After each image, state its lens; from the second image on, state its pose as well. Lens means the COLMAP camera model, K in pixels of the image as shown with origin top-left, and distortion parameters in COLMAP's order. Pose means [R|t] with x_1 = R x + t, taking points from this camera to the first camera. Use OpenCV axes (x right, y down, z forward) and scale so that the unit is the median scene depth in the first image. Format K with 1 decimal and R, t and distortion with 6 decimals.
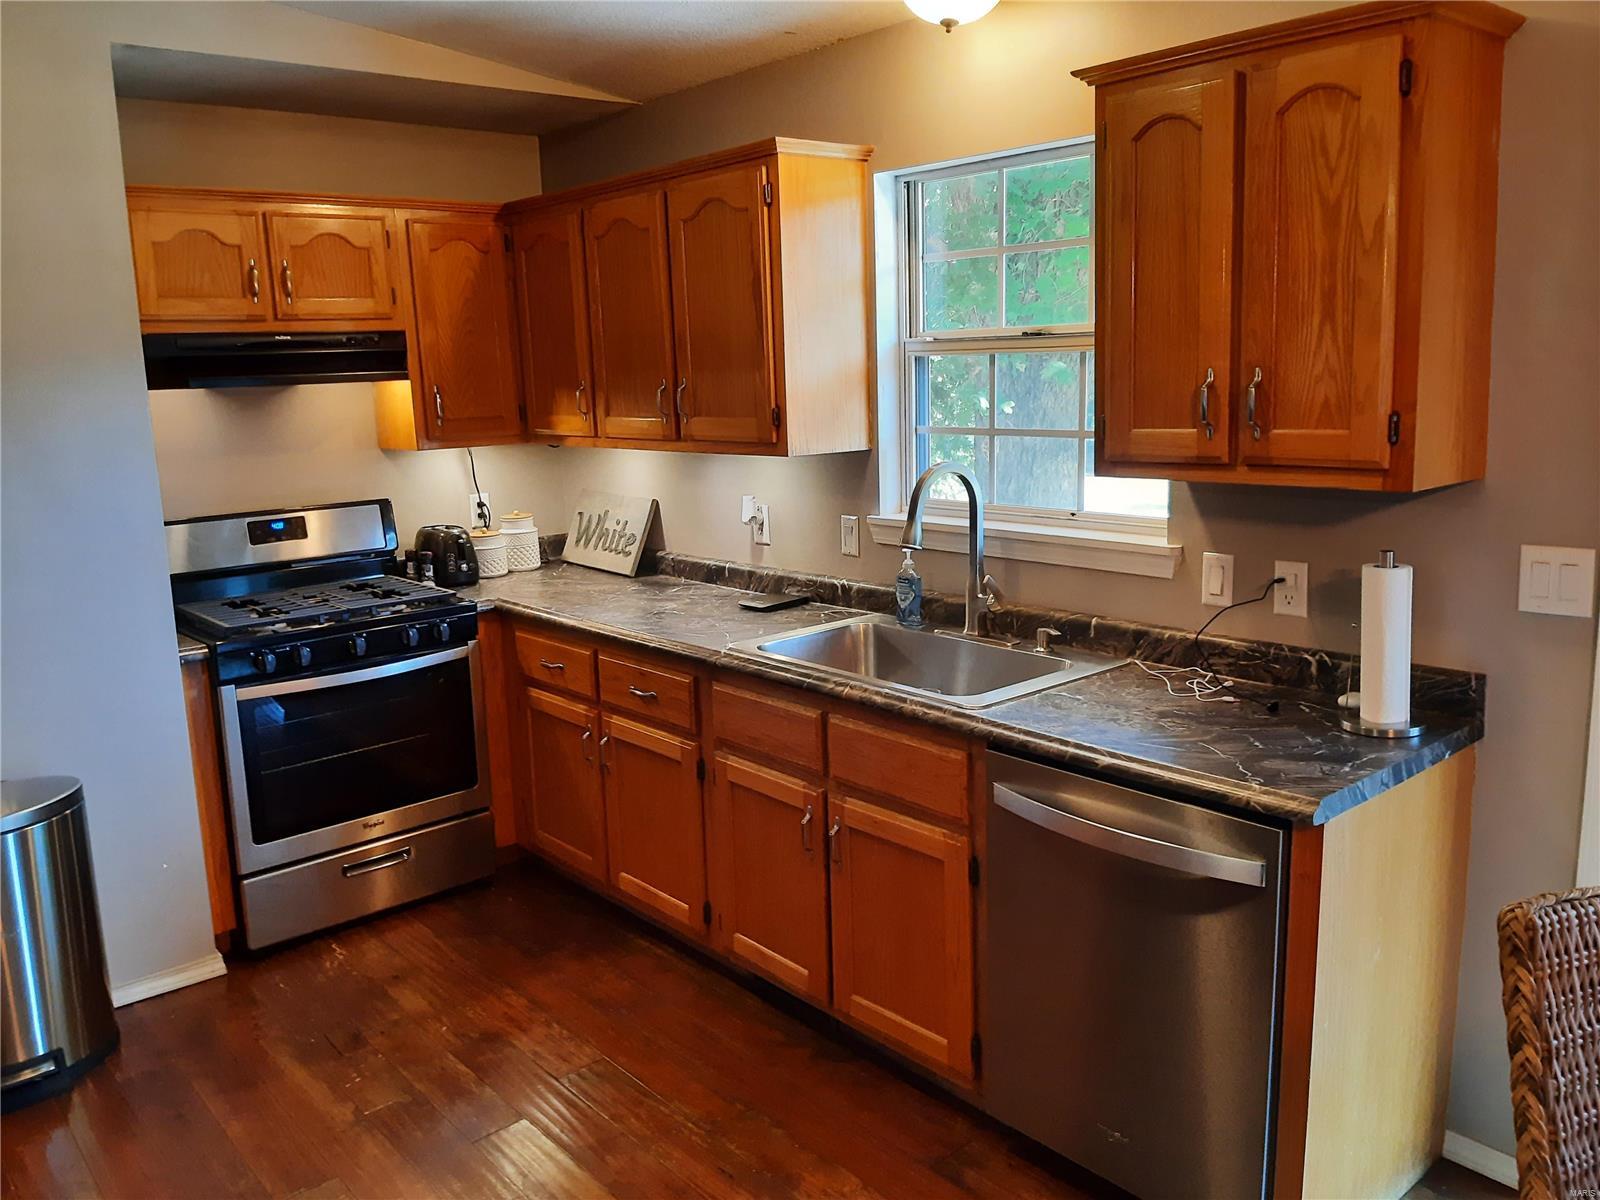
lens RADIAL K [[1267.4, 0, 800.0], [0, 1267.4, 600.0], [0, 0, 1]] dist [0.022229, -0.001630]
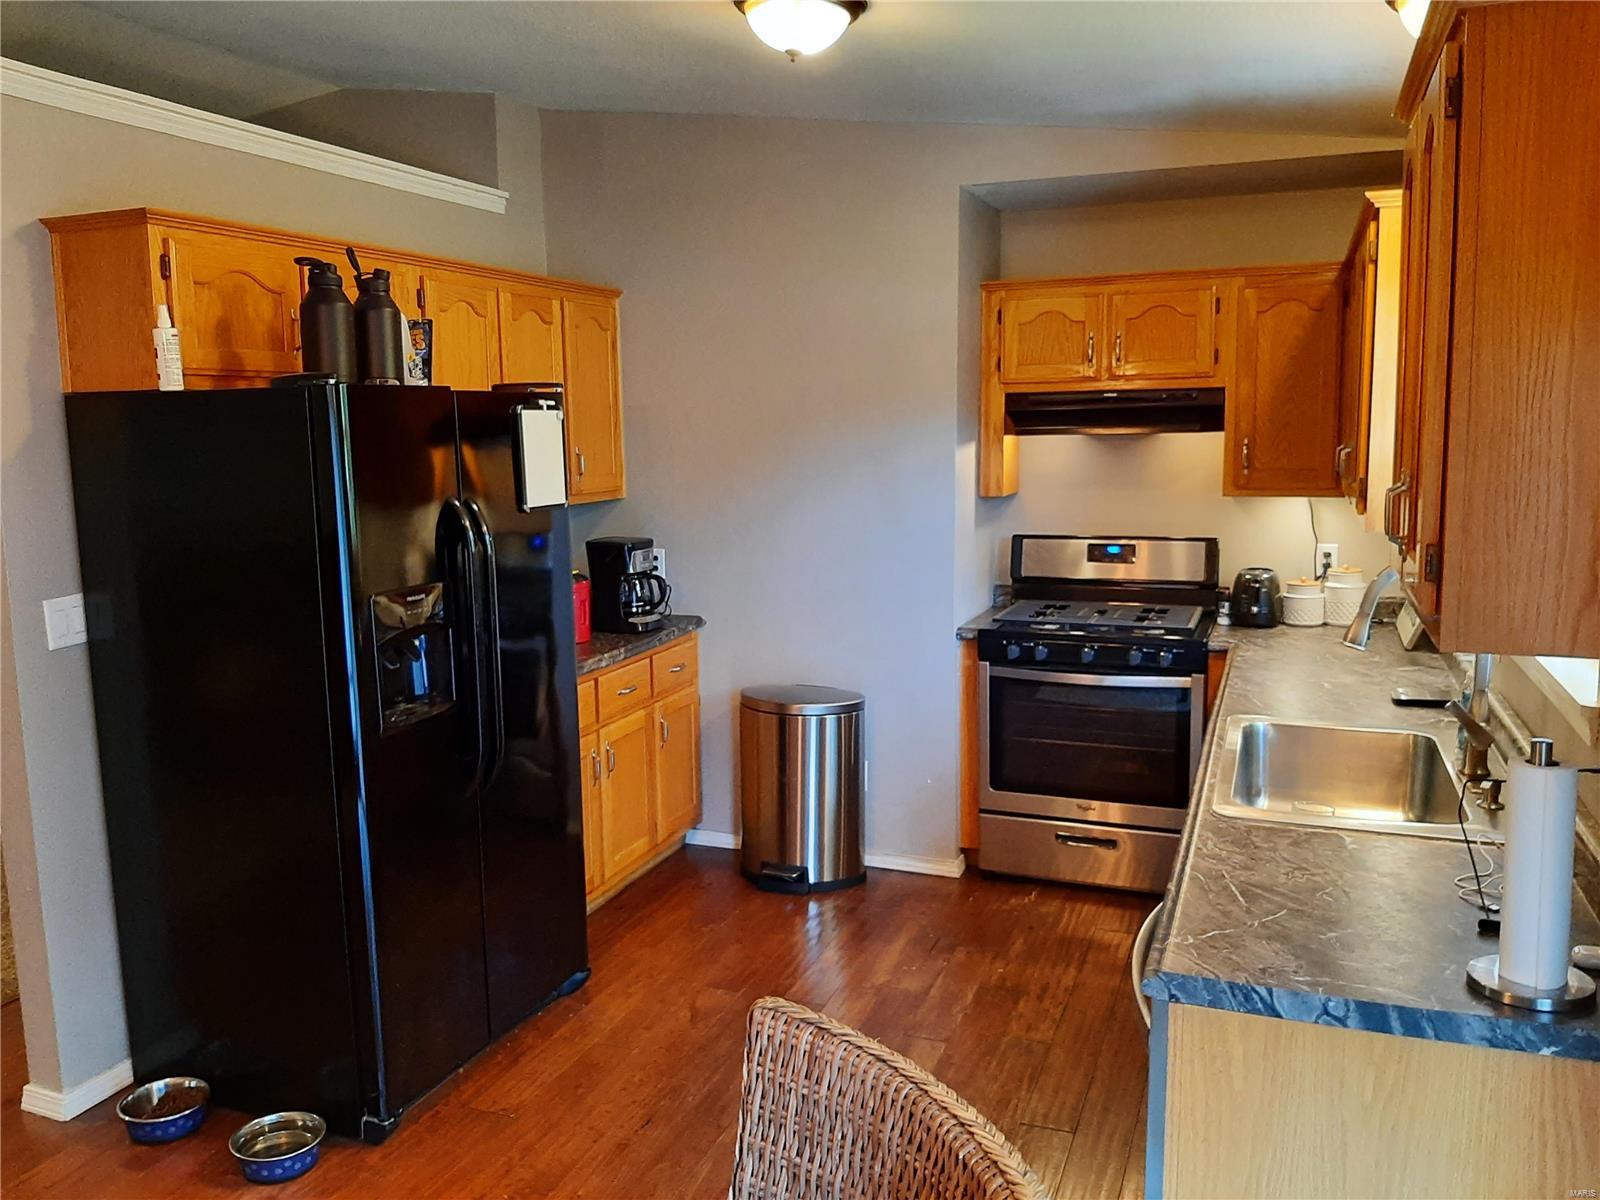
lens RADIAL K [[1267.4, 0, 800.0], [0, 1267.4, 600.0], [0, 0, 1]] dist [0.022229, -0.001630]
pose [[0.477206, 0.152424, -0.865472, 0.502488], [-0.166391, 0.982701, 0.081324, -0.061047], [0.862895, 0.105199, 0.494313, 0.164047]]
